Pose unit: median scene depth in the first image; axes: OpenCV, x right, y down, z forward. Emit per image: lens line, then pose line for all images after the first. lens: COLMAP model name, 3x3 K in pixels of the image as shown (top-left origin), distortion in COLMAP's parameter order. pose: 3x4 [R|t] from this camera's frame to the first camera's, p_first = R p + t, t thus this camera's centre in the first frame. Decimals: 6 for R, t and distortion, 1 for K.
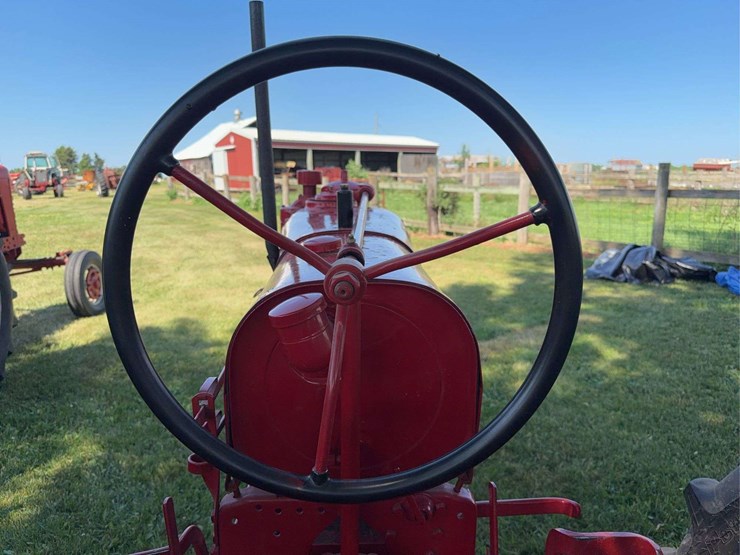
lens RADIAL K [[518.4, 0, 370.0], [0, 518.4, 277.5], [0, 0, 1]] dist [0.077653, -0.108782]
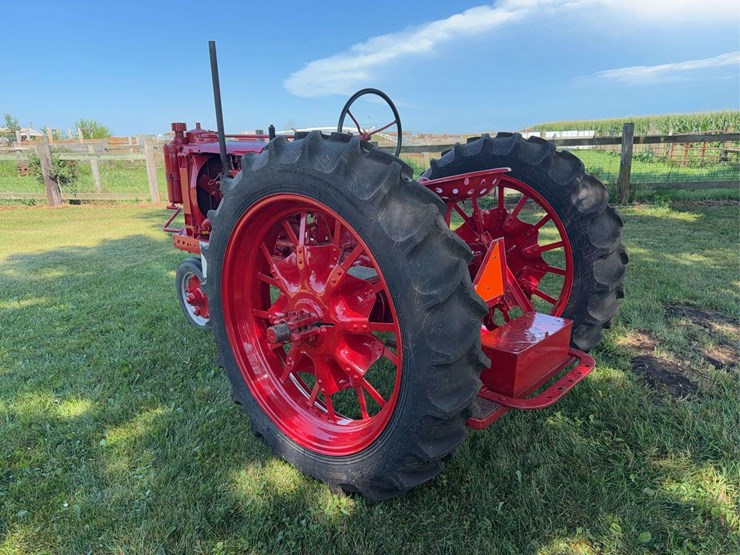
lens RADIAL K [[518.4, 0, 370.0], [0, 518.4, 277.5], [0, 0, 1]] dist [0.077653, -0.108782]
pose [[0.696034, -0.192760, 0.691650, -0.180701], [0.161098, 0.980656, 0.111185, 0.037286], [-0.699703, 0.034035, 0.713623, -0.118245]]
